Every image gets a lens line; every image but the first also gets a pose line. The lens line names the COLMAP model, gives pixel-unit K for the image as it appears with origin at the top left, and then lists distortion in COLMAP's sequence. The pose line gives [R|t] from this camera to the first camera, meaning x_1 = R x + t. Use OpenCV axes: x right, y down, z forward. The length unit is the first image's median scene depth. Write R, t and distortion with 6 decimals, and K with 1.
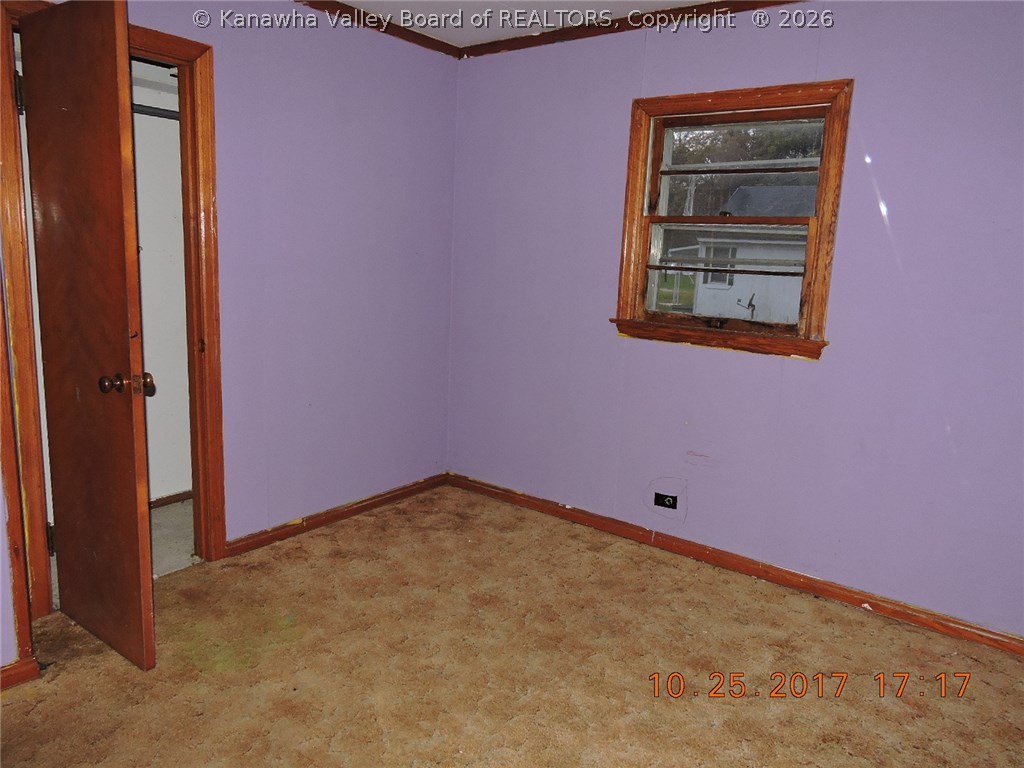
lens RADIAL K [[716.8, 0, 512.0], [0, 716.8, 384.0], [0, 0, 1]] dist [-0.022117, -0.002133]
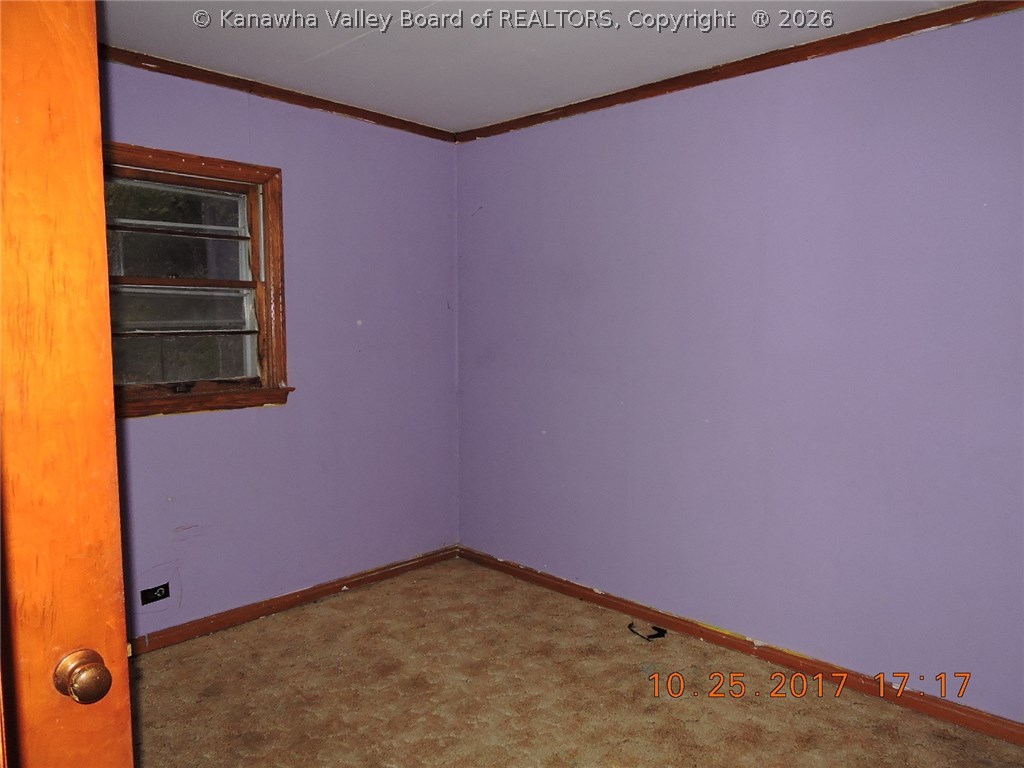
lens RADIAL K [[726.3, 0, 512.0], [0, 726.3, 384.0], [0, 0, 1]] dist [-0.003009, -0.001272]
pose [[0.117976, -0.134810, 0.983823, -0.689185], [0.178328, 0.977512, 0.112561, -0.134007], [-0.976873, 0.162164, 0.139363, 0.476322]]
